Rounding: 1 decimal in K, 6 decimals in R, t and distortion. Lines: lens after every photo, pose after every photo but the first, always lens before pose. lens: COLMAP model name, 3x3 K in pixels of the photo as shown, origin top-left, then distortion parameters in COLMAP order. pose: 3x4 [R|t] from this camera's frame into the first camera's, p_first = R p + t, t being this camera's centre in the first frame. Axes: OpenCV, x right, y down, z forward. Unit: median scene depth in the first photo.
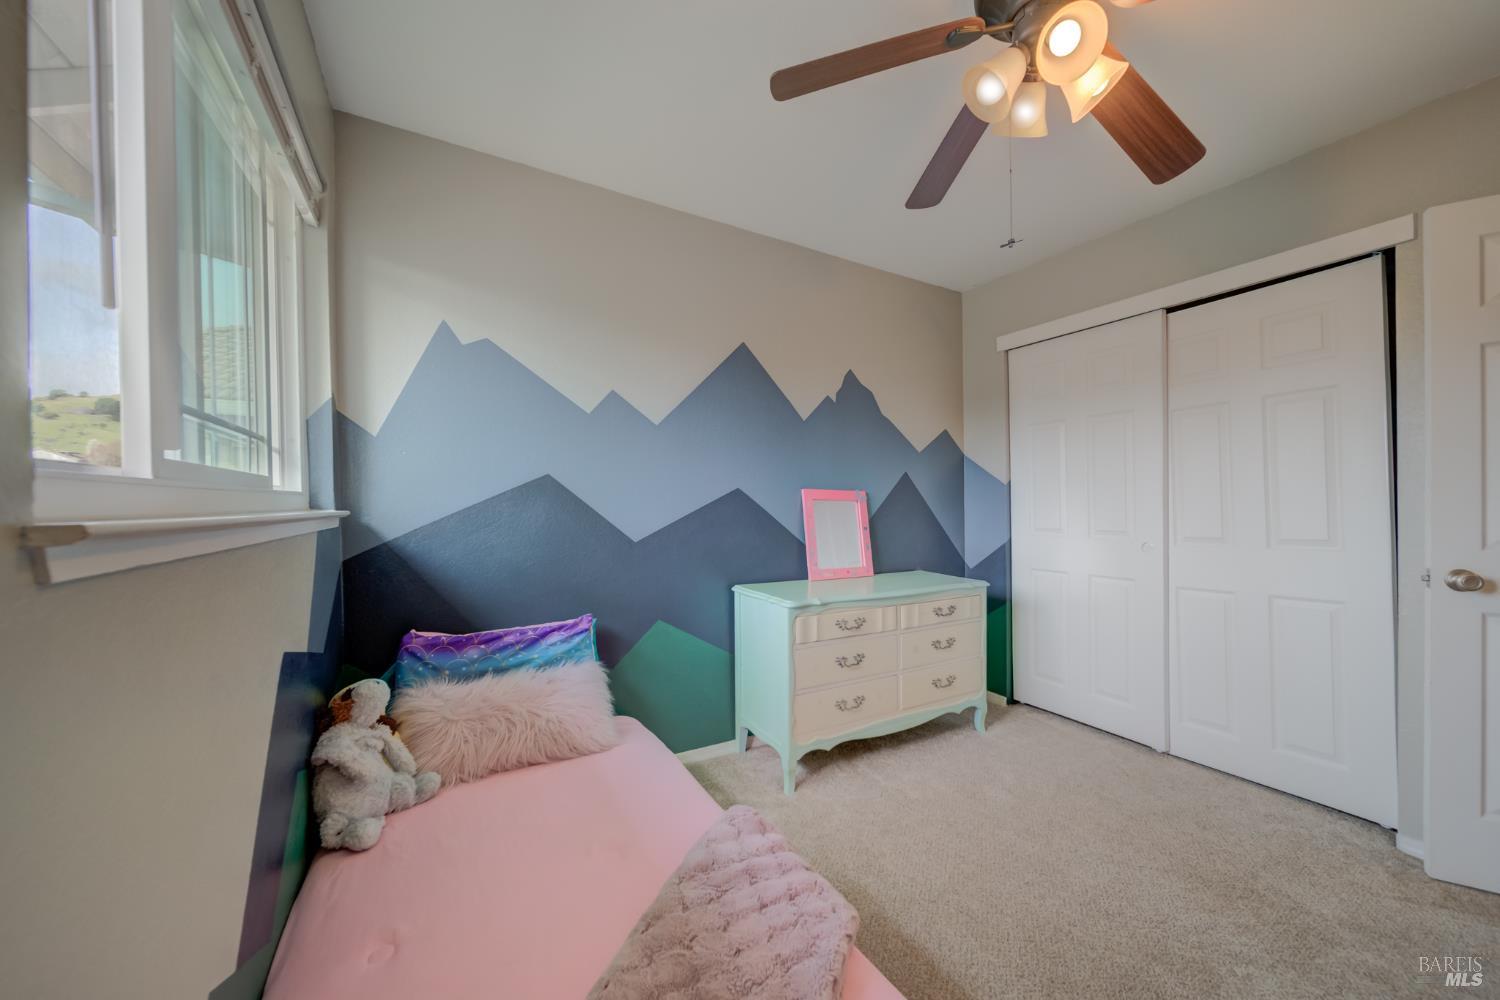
lens RADIAL K [[554.5, 0, 755.5], [0, 554.5, 507.9], [0, 0, 1]] dist [-0.000842, -0.000016]
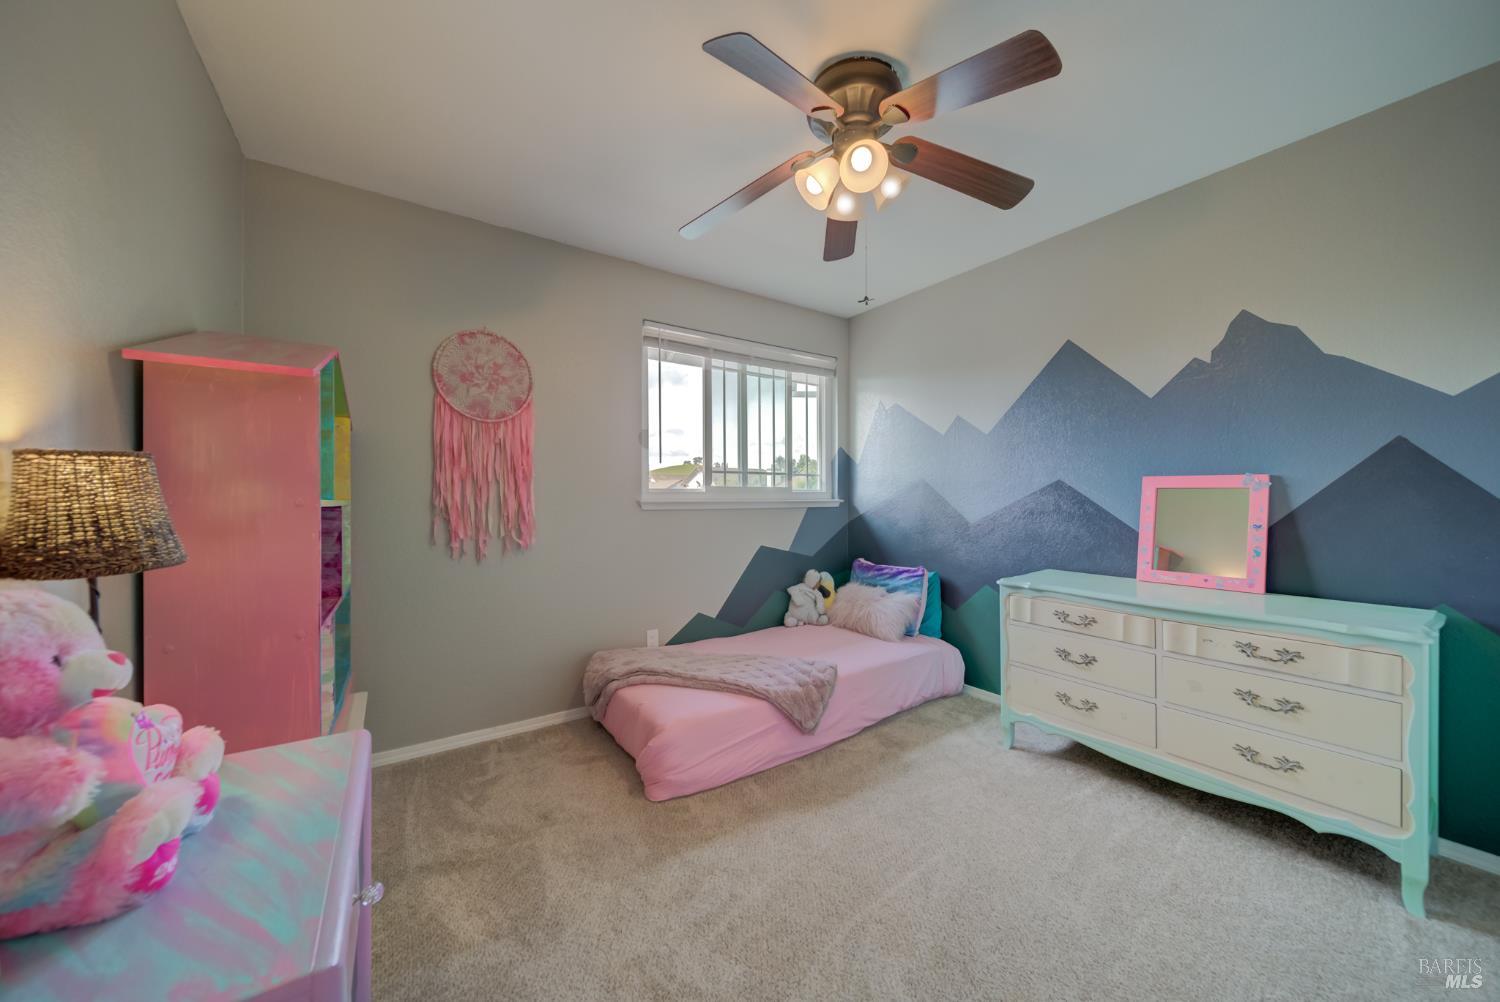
lens RADIAL K [[524.0, 0, 757.1], [0, 524.0, 500.6], [0, 0, 1]] dist [-0.001495, -0.000080]
pose [[0.081272, 0.005557, -0.996676, 0.983218], [0.000684, 0.999984, 0.005631, -0.001371], [0.996692, -0.001139, 0.081267, 0.361022]]
